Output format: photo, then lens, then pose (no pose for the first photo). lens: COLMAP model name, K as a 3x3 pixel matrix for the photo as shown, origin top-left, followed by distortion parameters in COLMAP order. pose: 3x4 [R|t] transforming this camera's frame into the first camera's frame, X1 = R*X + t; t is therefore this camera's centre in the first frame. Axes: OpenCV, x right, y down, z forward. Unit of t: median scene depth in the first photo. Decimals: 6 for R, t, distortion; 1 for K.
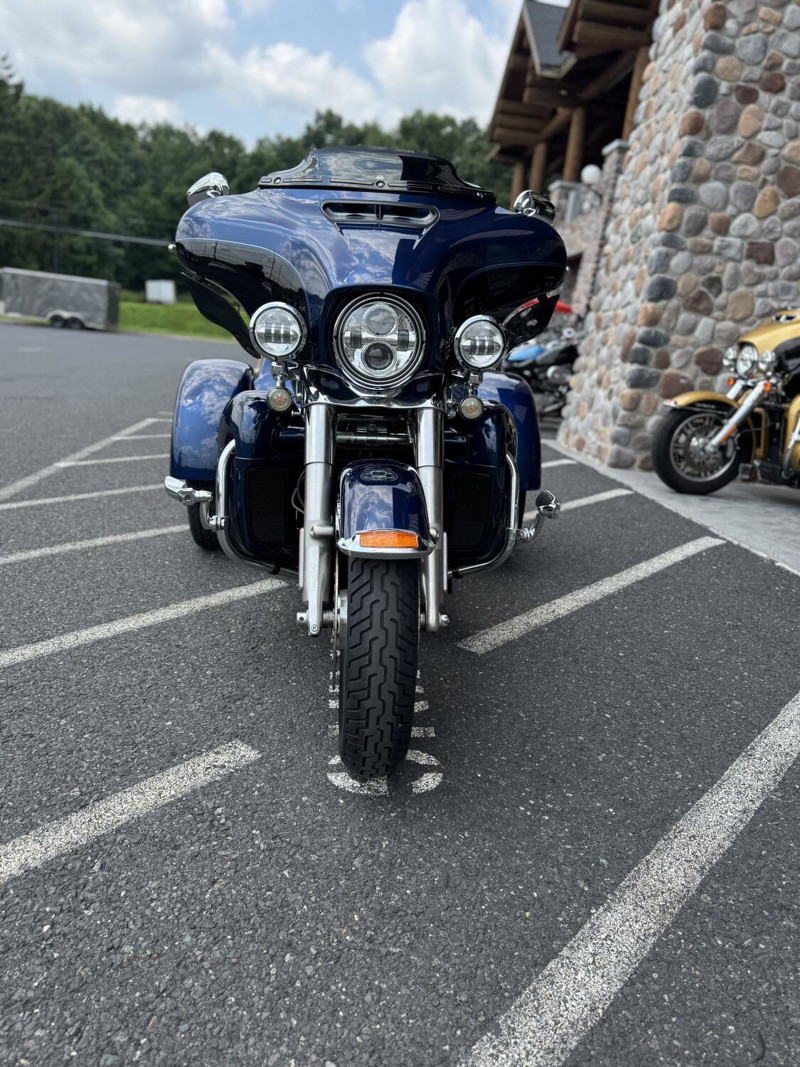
lens RADIAL K [[791.6, 0, 420.2], [0, 791.6, 536.4], [0, 0, 1]] dist [0.010418, -0.019159]
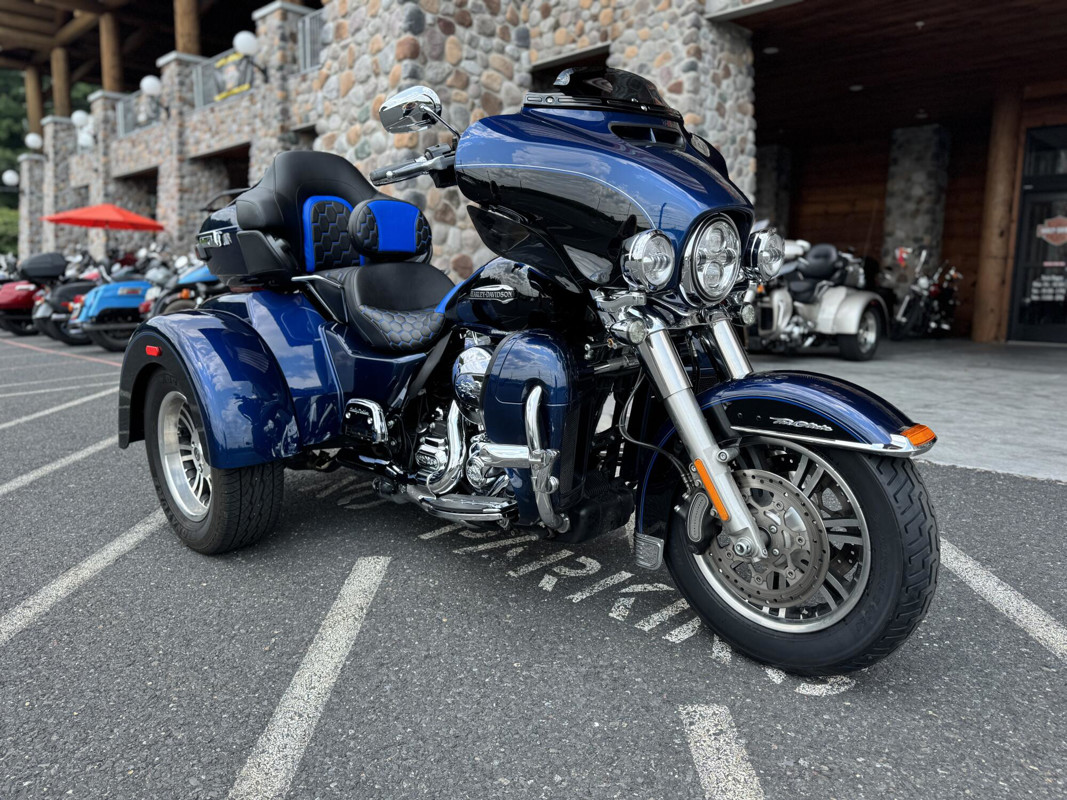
lens RADIAL K [[791.6, 0, 529.6], [0, 791.6, 410.0], [0, 0, 1]] dist [0.010418, -0.019159]
pose [[0.776651, -0.194401, 0.599184, -0.258571], [0.221154, 0.974789, 0.029607, -0.042283], [-0.589834, 0.109517, 0.800063, 0.103296]]
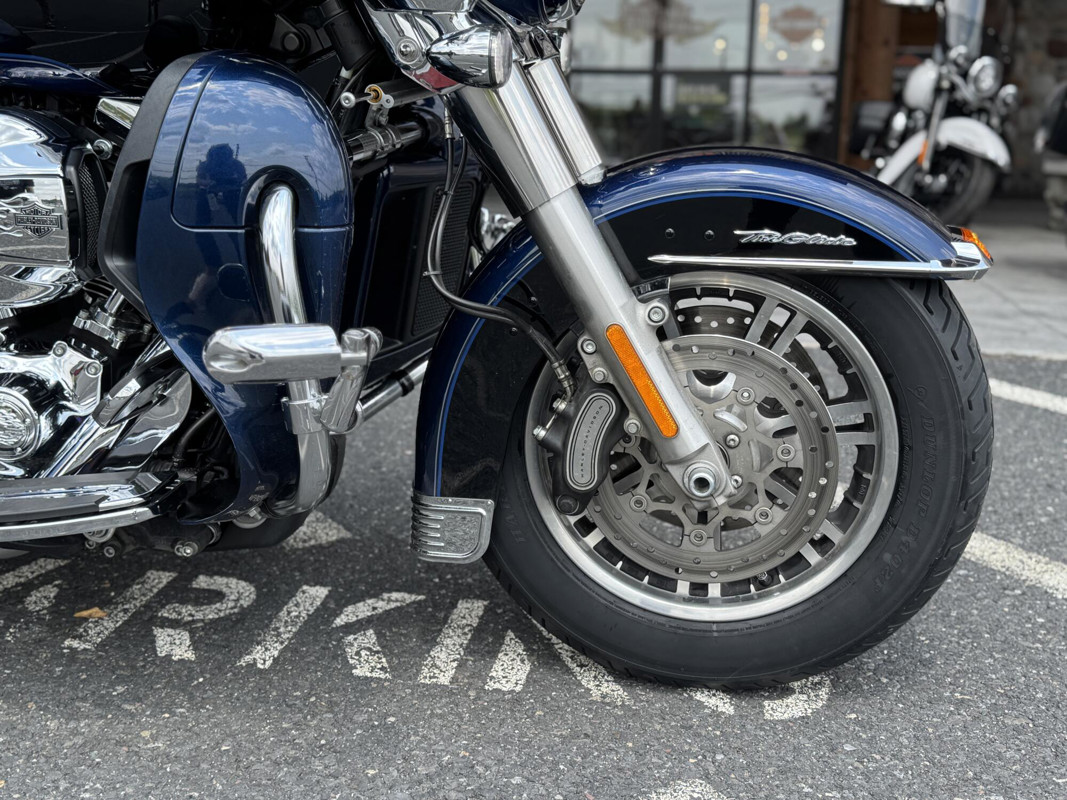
lens RADIAL K [[1266.9, 0, 532.8], [0, 1266.9, 419.6], [0, 0, 1]] dist [0.075382, 0.000000]
pose [[0.249502, -0.318635, 0.914451, -0.263972], [0.231536, 0.936555, 0.263163, -0.050971], [-0.940287, 0.146069, 0.307448, 0.241691]]
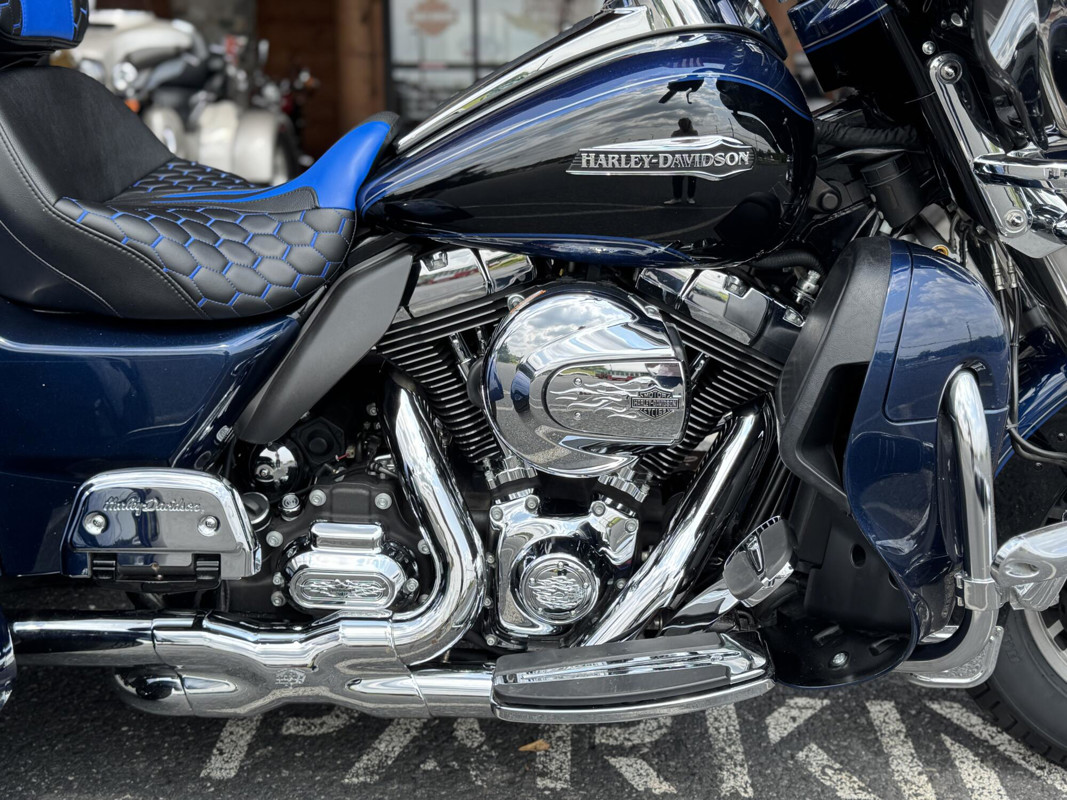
lens RADIAL K [[1266.9, 0, 526.2], [0, 1266.9, 416.1], [0, 0, 1]] dist [0.075382, 0.000000]
pose [[0.133019, -0.340780, 0.930685, -0.282687], [0.251133, 0.919974, 0.300964, -0.114990], [-0.958769, 0.193692, 0.207955, 0.360925]]
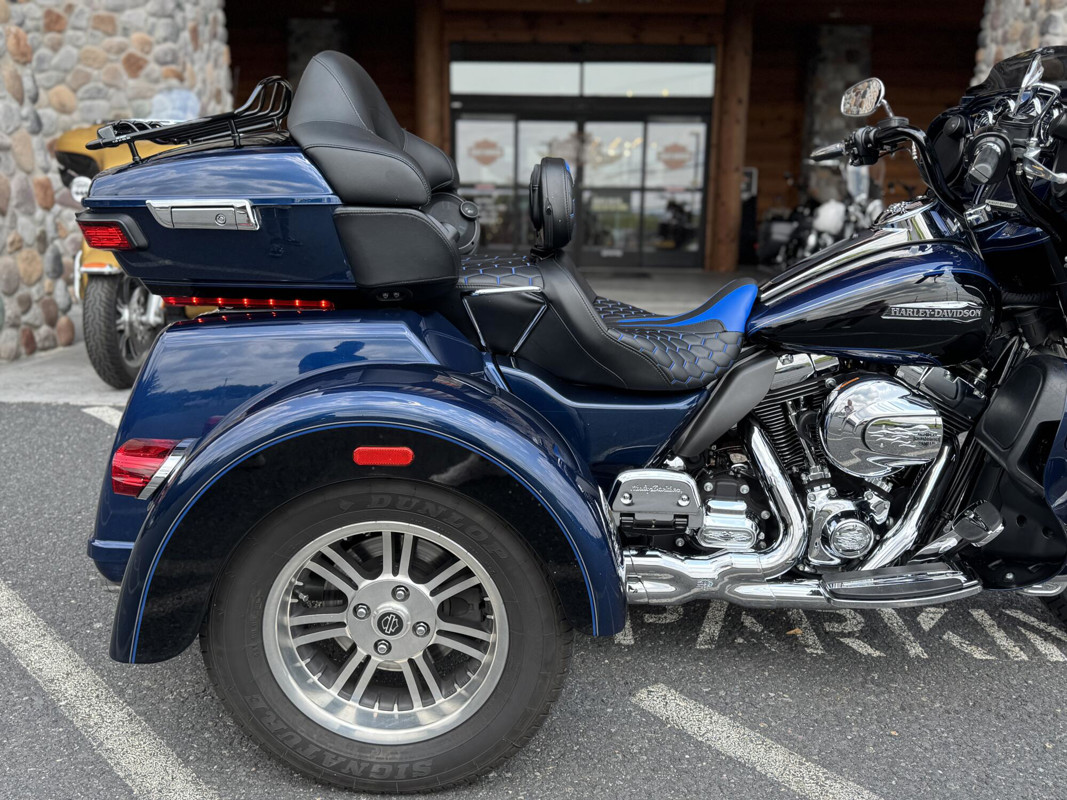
lens RADIAL K [[948.3, 0, 516.2], [0, 948.3, 408.5], [0, 0, 1]] dist [0.065284, -0.122477]
pose [[0.121527, -0.312387, 0.942150, -0.386072], [0.232957, 0.931649, 0.278856, -0.174765], [-0.964864, 0.185591, 0.185993, 0.455650]]
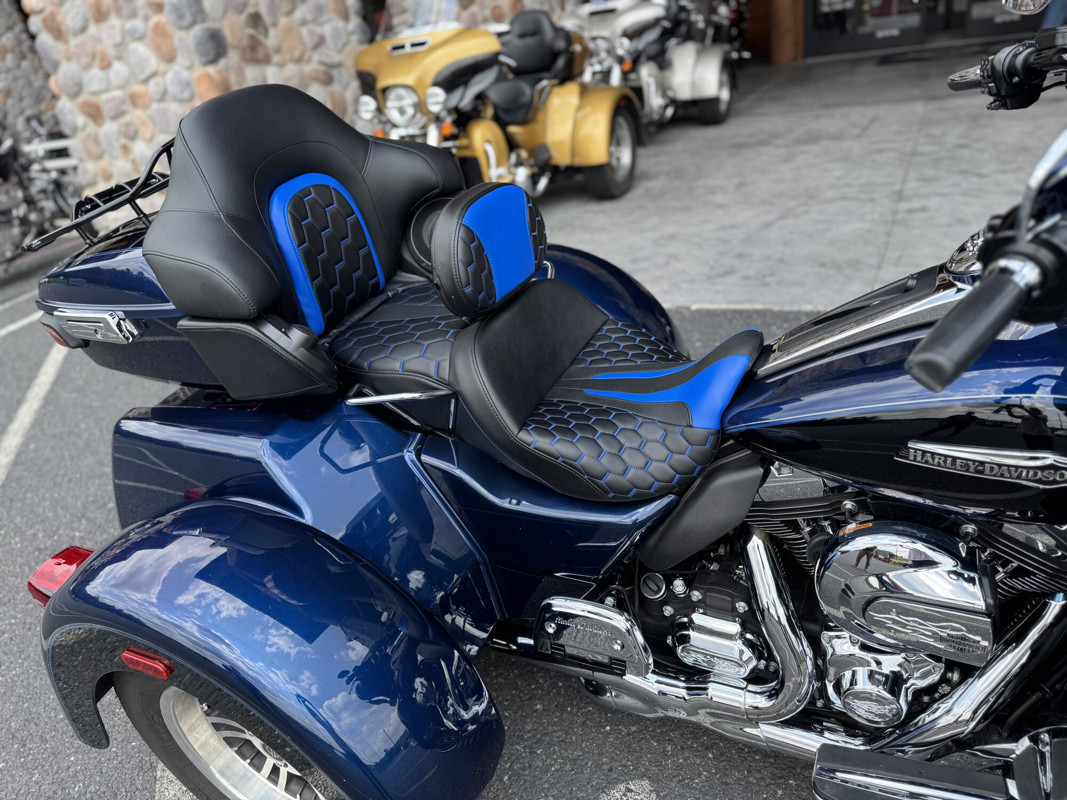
lens RADIAL K [[749.1, 0, 523.5], [0, 749.1, 398.8], [0, 0, 1]] dist [0.025153, -0.045076]
pose [[0.508184, -0.550935, 0.661982, -0.195933], [0.407348, 0.830977, 0.378873, -0.185391], [-0.758826, 0.077119, 0.646711, 0.348925]]
